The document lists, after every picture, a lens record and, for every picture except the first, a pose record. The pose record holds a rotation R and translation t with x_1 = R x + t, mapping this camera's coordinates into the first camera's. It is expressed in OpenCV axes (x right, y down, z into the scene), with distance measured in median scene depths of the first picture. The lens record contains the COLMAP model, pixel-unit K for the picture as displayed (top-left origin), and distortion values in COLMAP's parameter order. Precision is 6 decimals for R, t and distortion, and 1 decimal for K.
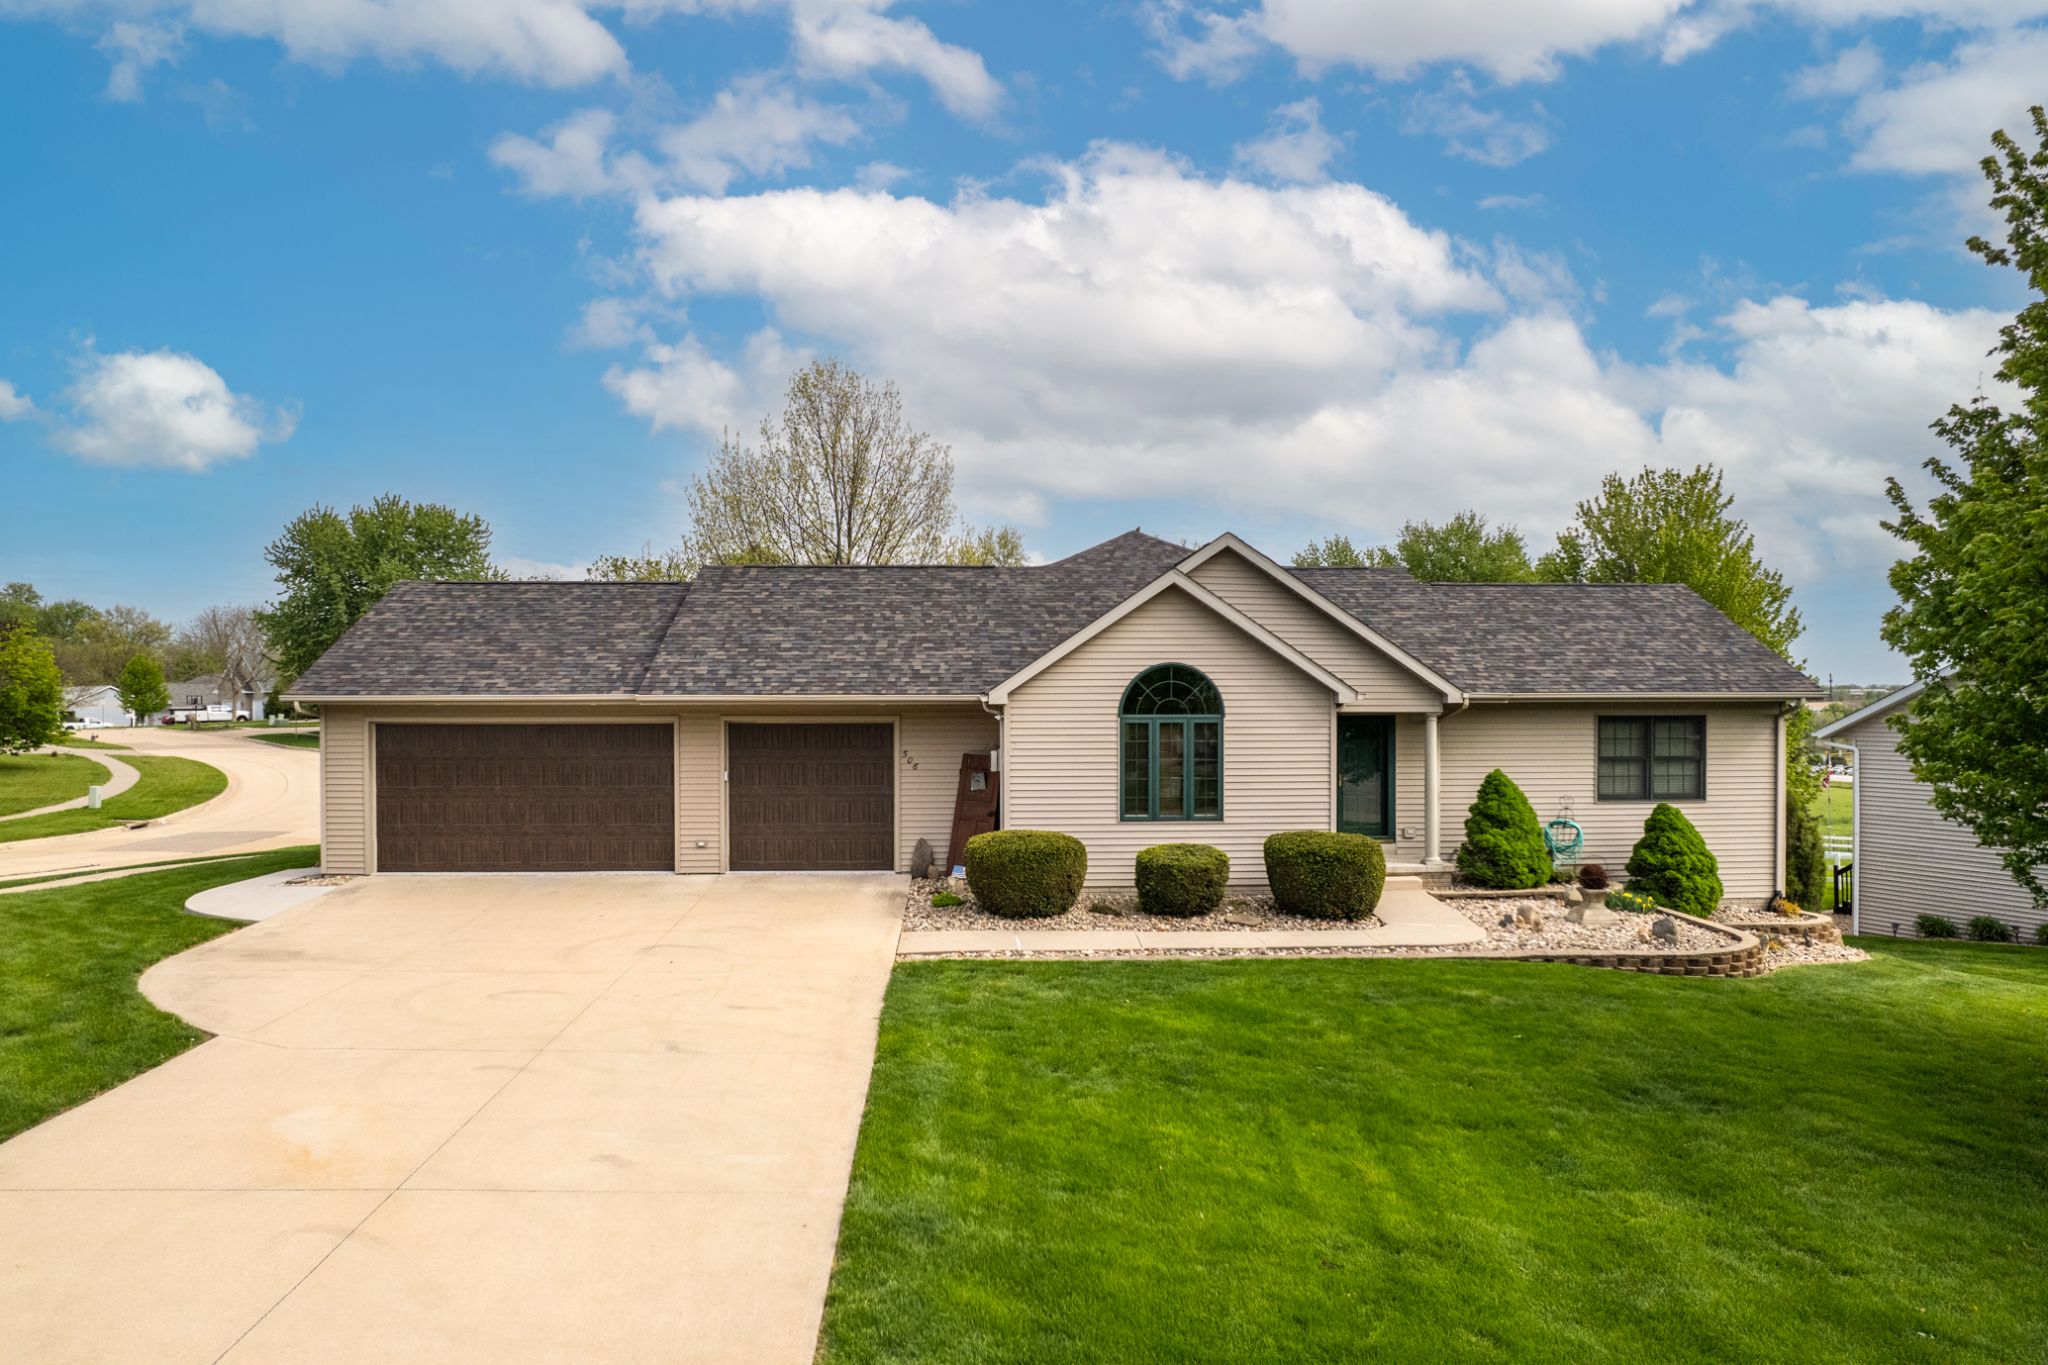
lens RADIAL K [[1306.8, 0, 1030.1], [0, 1306.8, 701.4], [0, 0, 1]] dist [-0.072460, 0.065362]
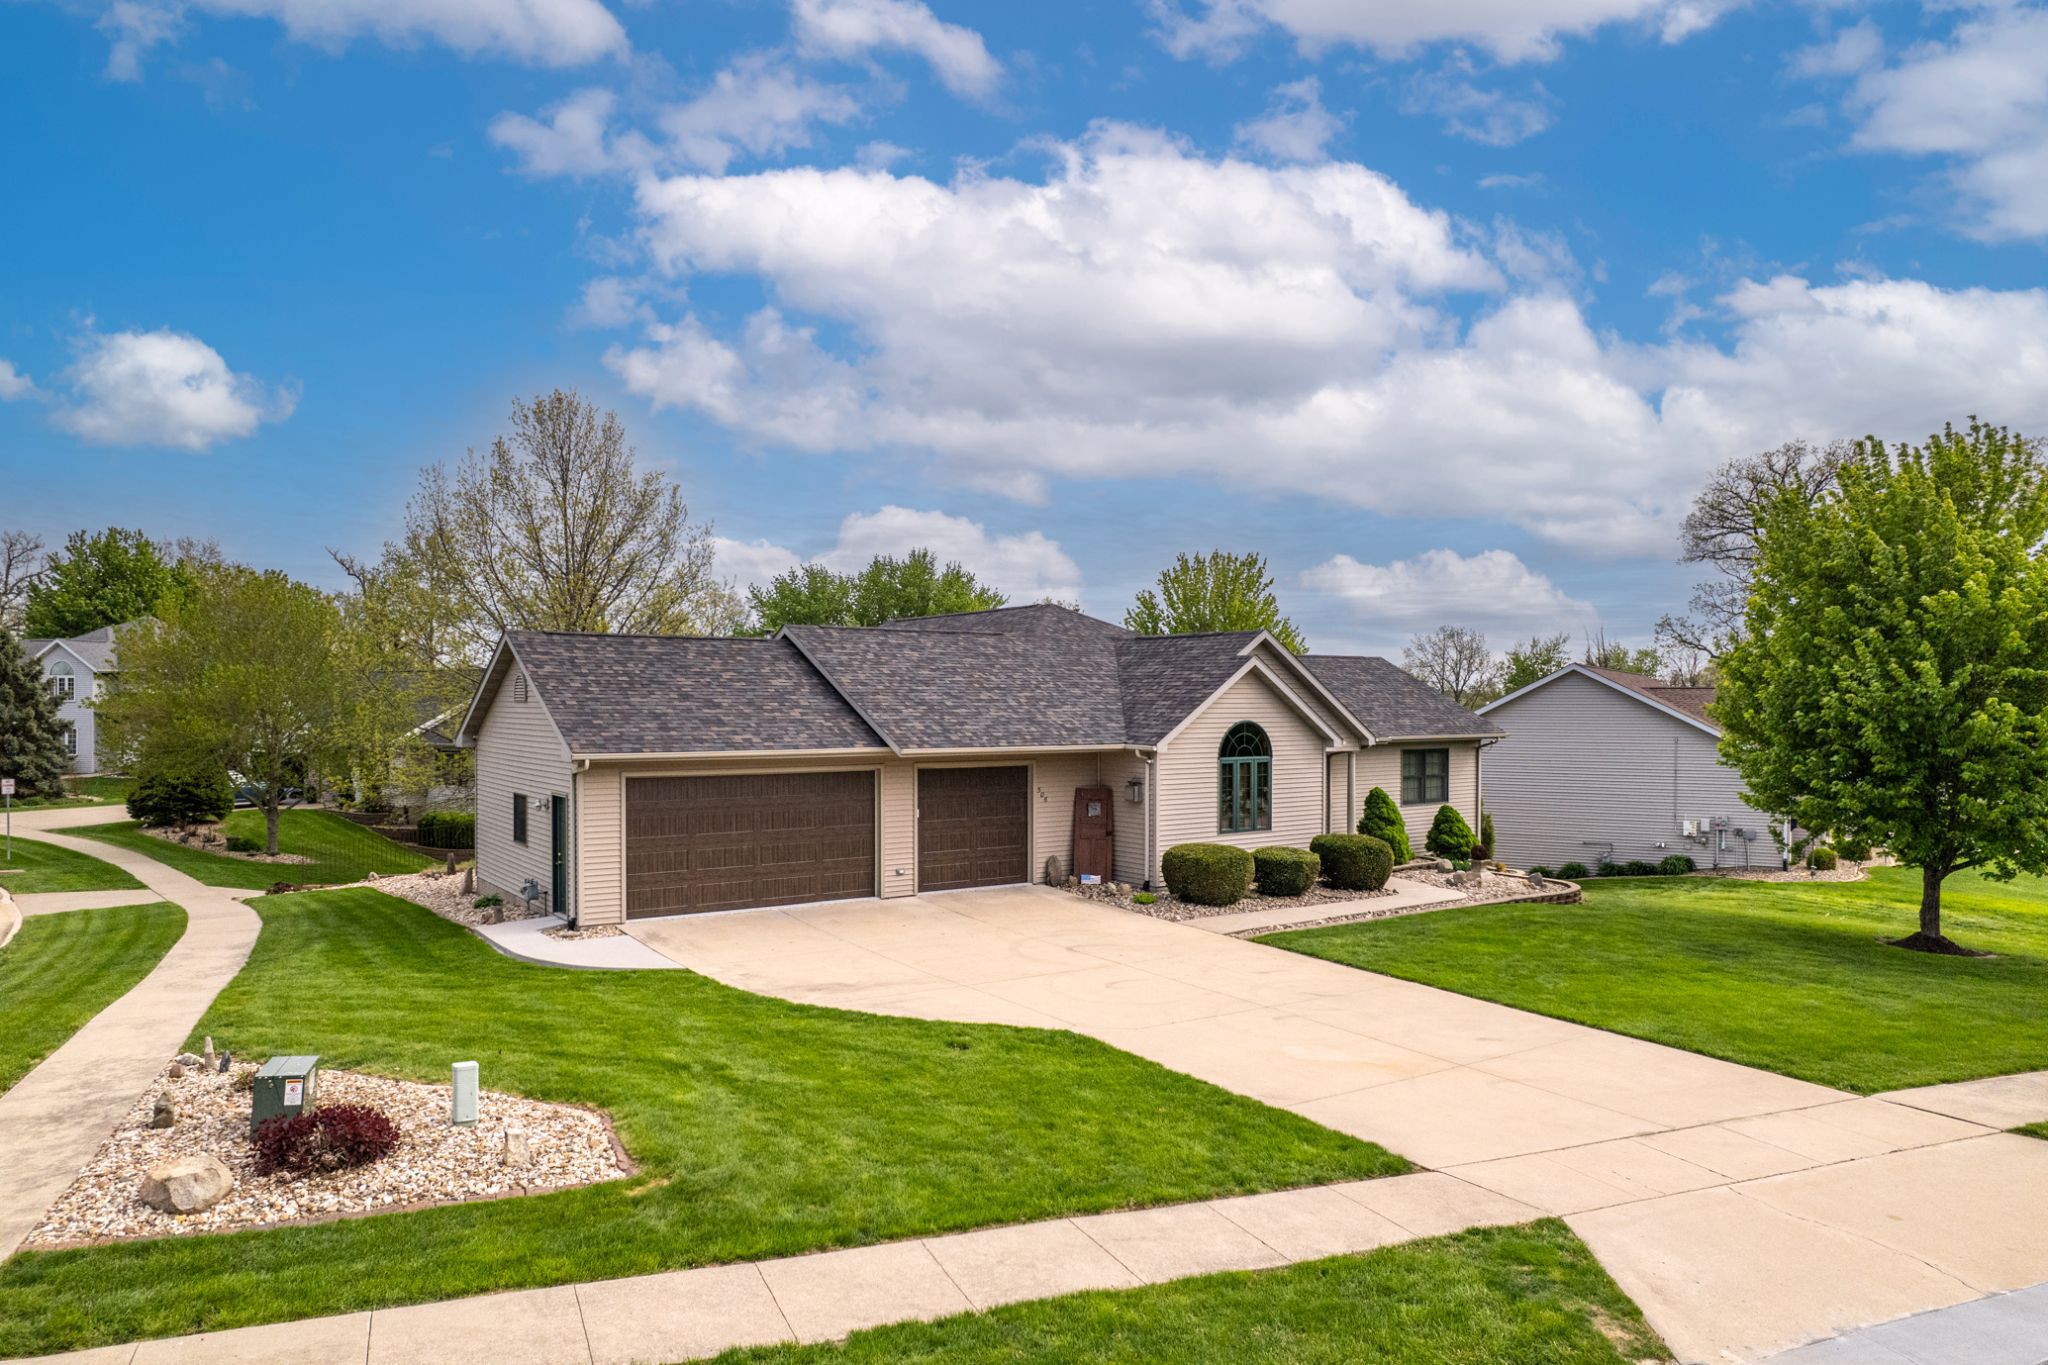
lens RADIAL K [[1306.8, 0, 1030.1], [0, 1306.8, 701.4], [0, 0, 1]] dist [-0.072460, 0.065362]
pose [[0.840503, 0.003822, 0.541794, -0.796195], [-0.003565, 0.999992, -0.001524, -0.043918], [-0.541795, -0.000650, 0.840510, -0.062200]]
